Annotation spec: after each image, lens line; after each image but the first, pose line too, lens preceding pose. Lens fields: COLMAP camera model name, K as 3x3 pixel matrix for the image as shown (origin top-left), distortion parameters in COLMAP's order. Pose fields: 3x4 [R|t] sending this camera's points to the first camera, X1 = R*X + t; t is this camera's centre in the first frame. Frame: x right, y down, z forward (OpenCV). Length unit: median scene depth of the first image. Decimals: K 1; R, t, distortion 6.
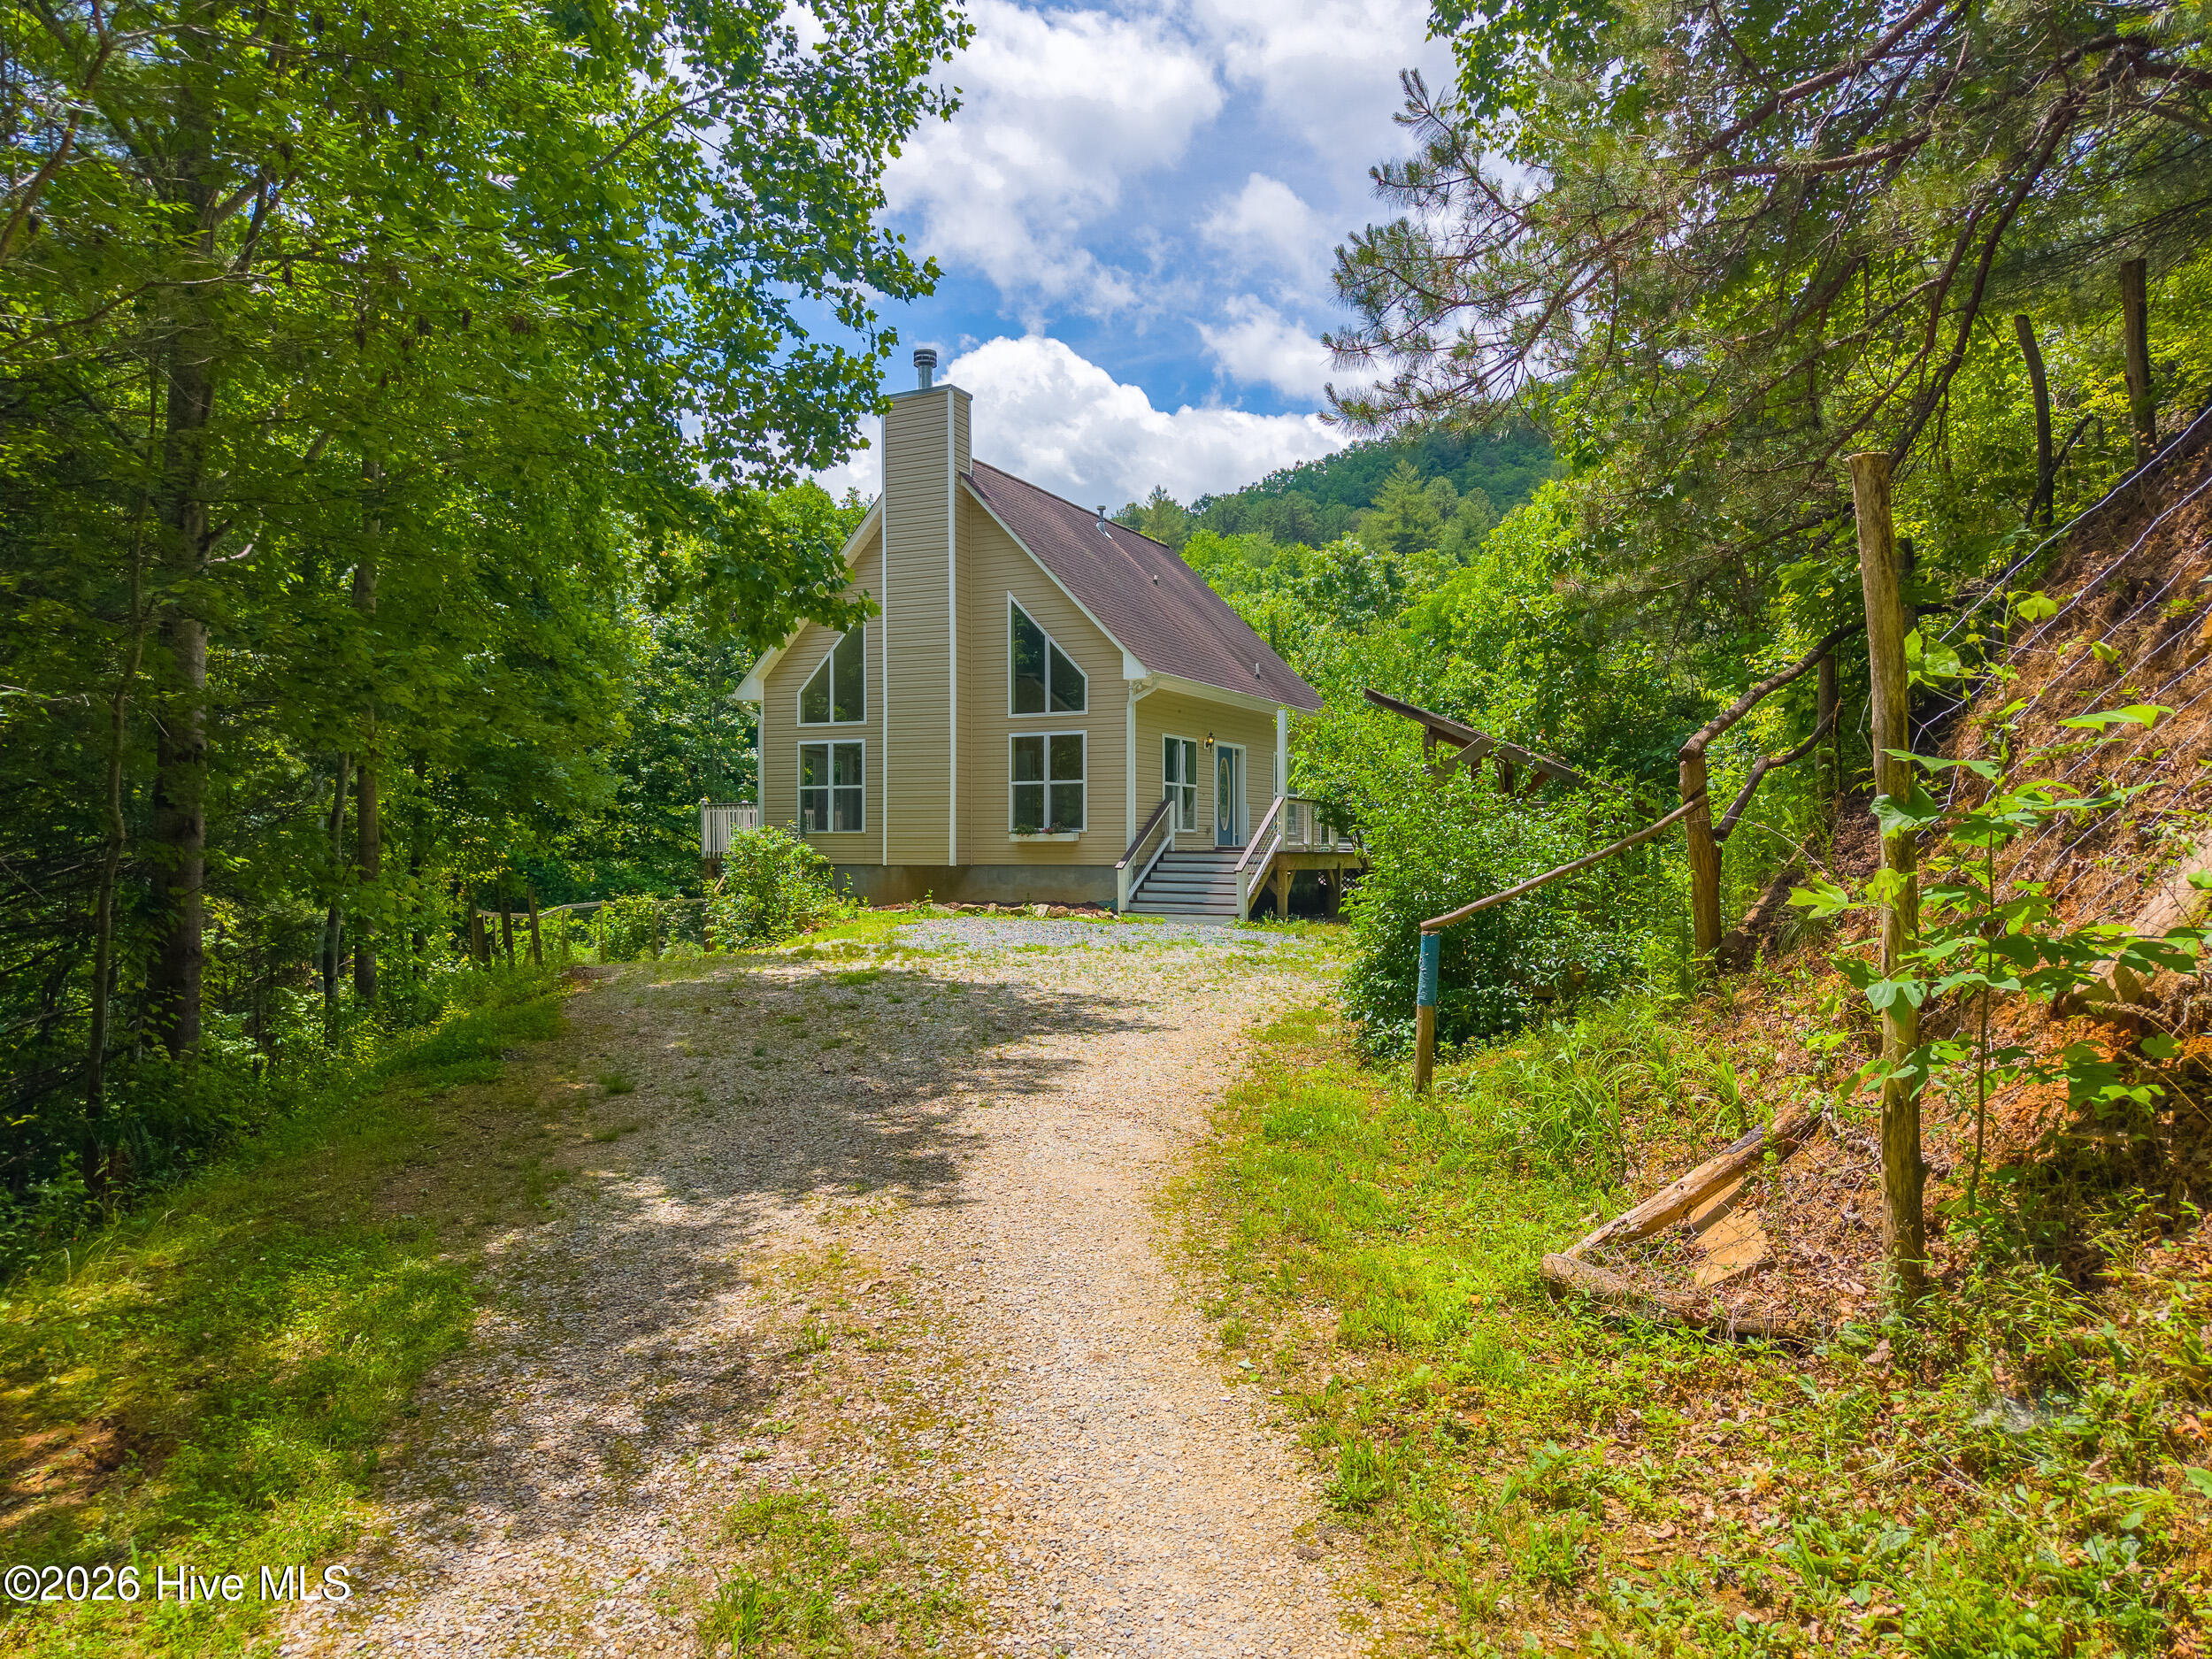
lens RADIAL K [[1471.4, 0, 1106.0], [0, 1471.4, 829.5], [0, 0, 1]] dist [0.186710, -0.373540]
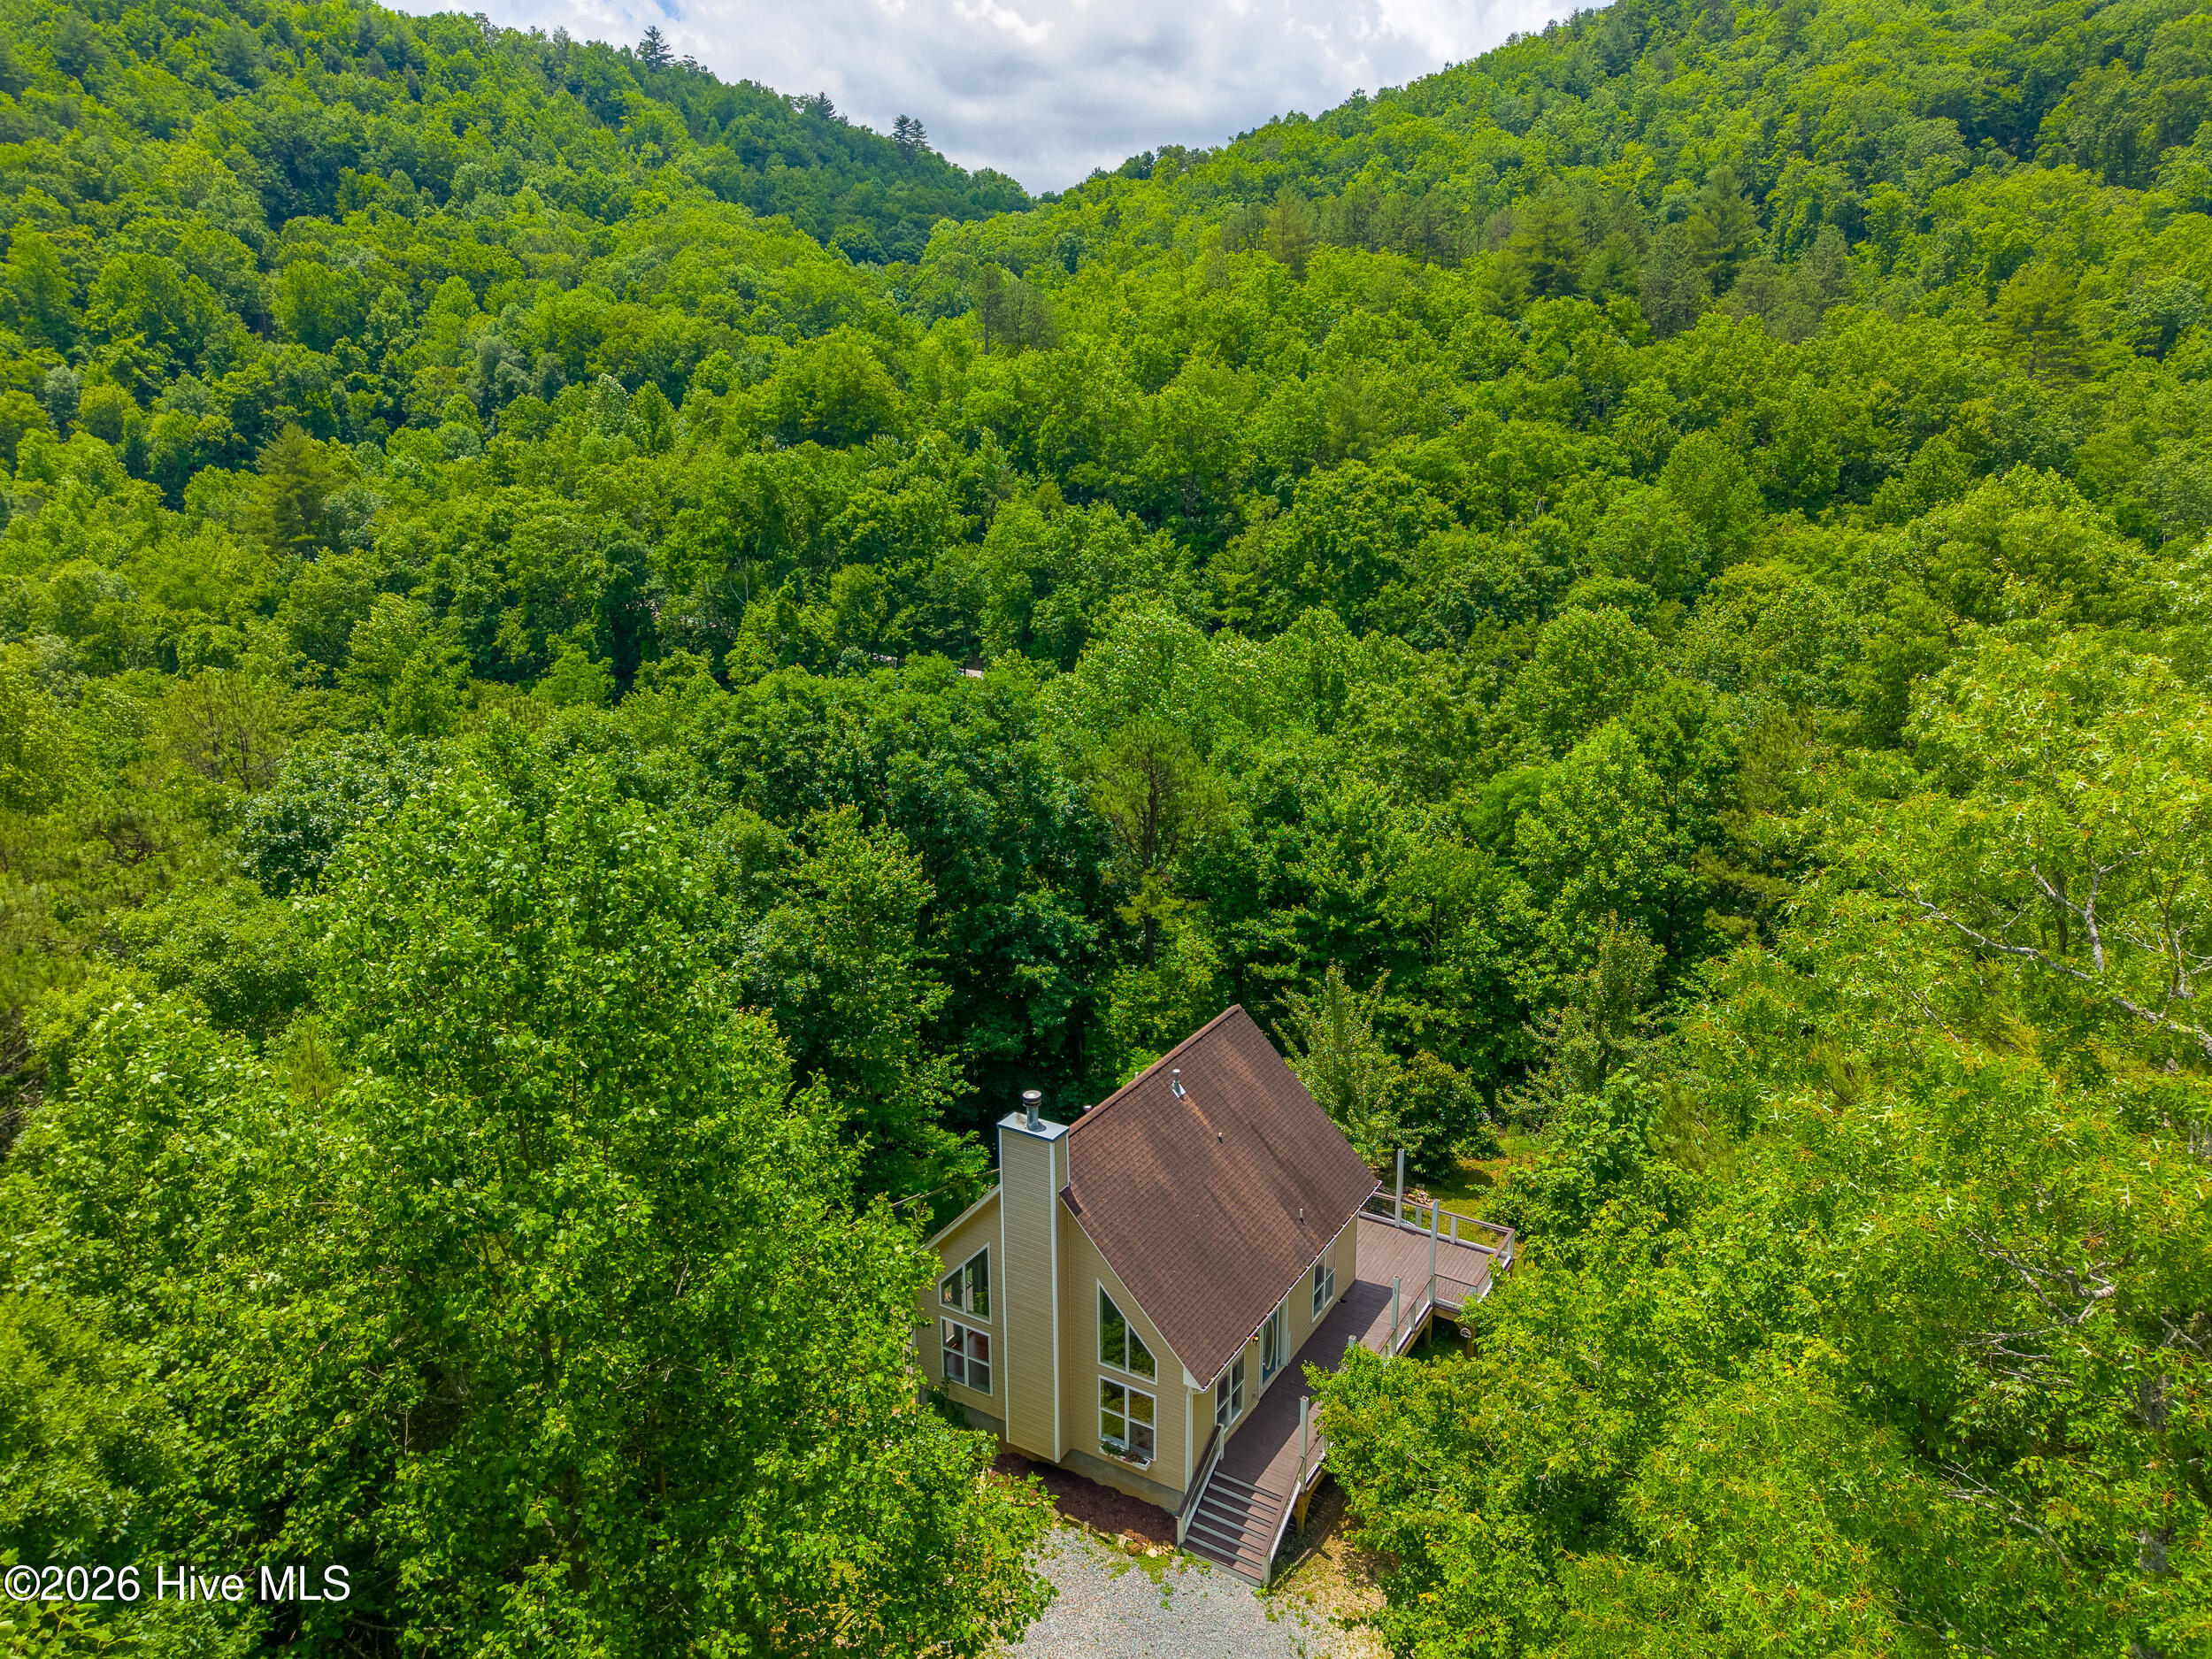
lens RADIAL K [[1496.7, 0, 1101.5], [0, 1496.7, 823.9], [0, 0, 1]] dist [0.053667, -0.066420]
pose [[0.996390, 0.011351, -0.084133, 0.045956], [0.012105, 0.961898, 0.273140, -0.920535], [0.084027, -0.273172, 0.958288, -0.169791]]
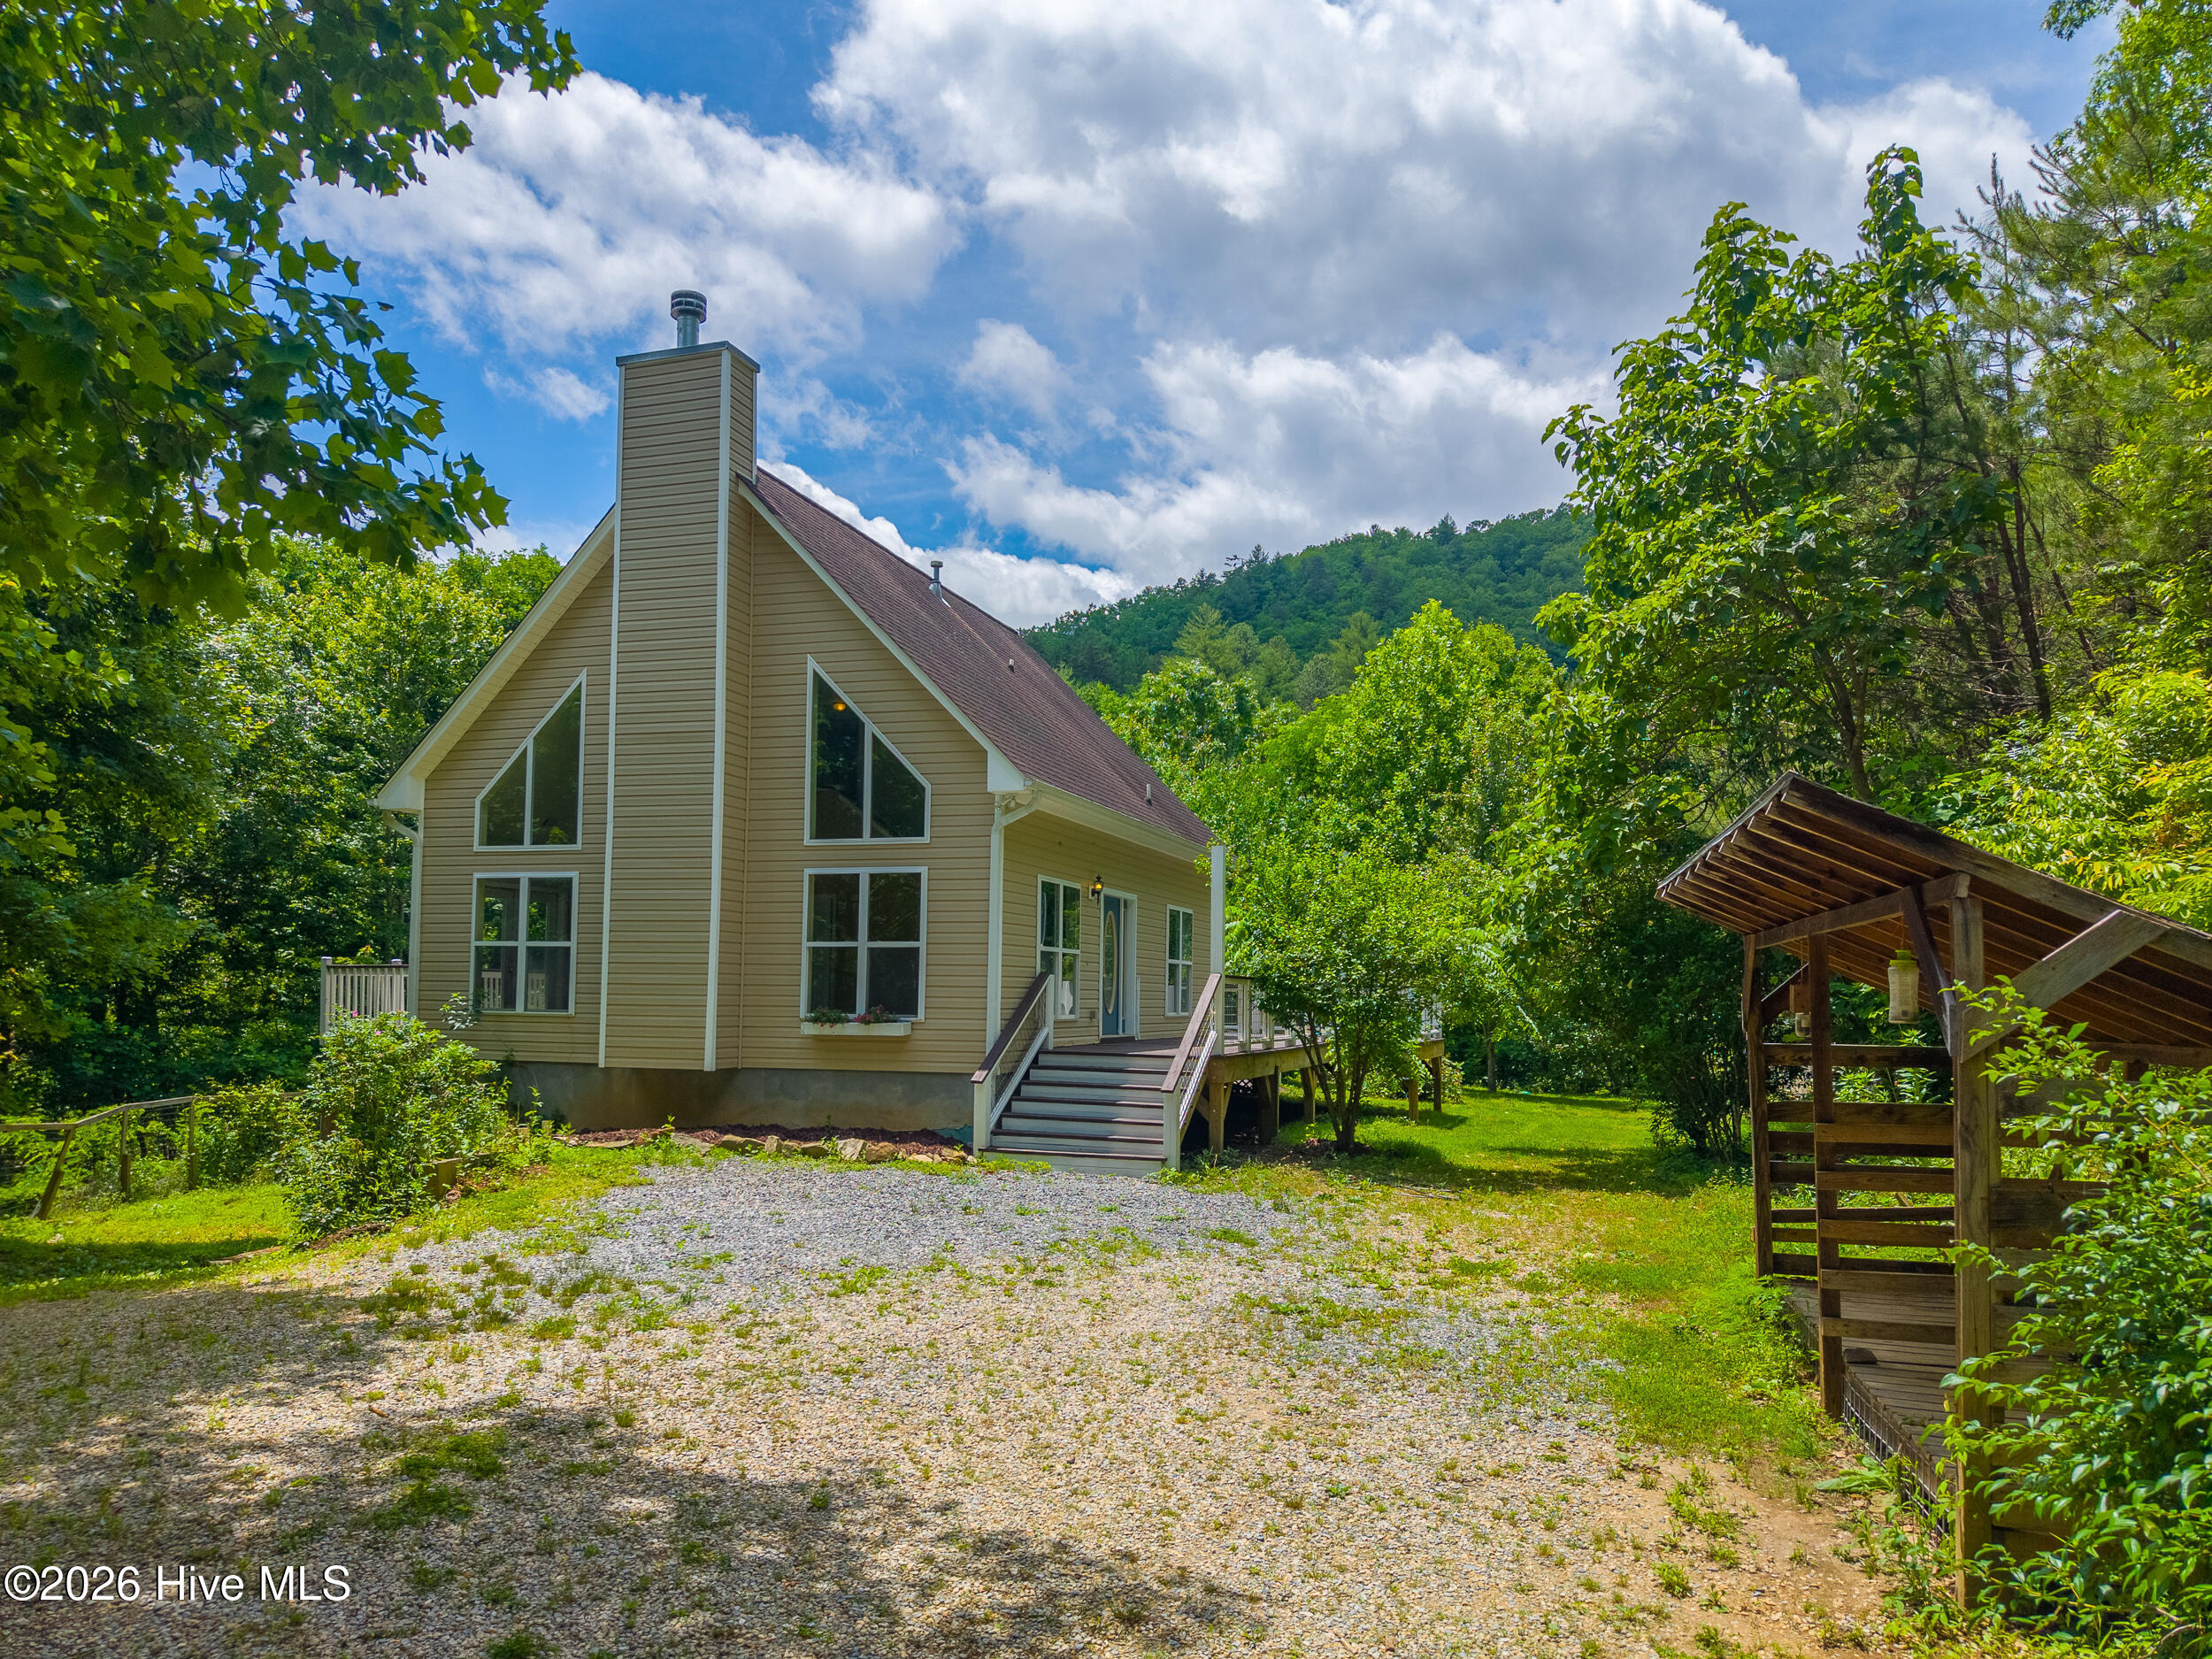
lens RADIAL K [[1524.7, 0, 1117.1], [0, 1524.7, 914.7], [0, 0, 1]] dist [0.077926, -0.113552]
pose [[0.988268, 0.023124, 0.150968, -0.030969], [-0.016902, 0.998959, -0.042370, -0.018075], [-0.151791, 0.039321, 0.987630, 0.306356]]
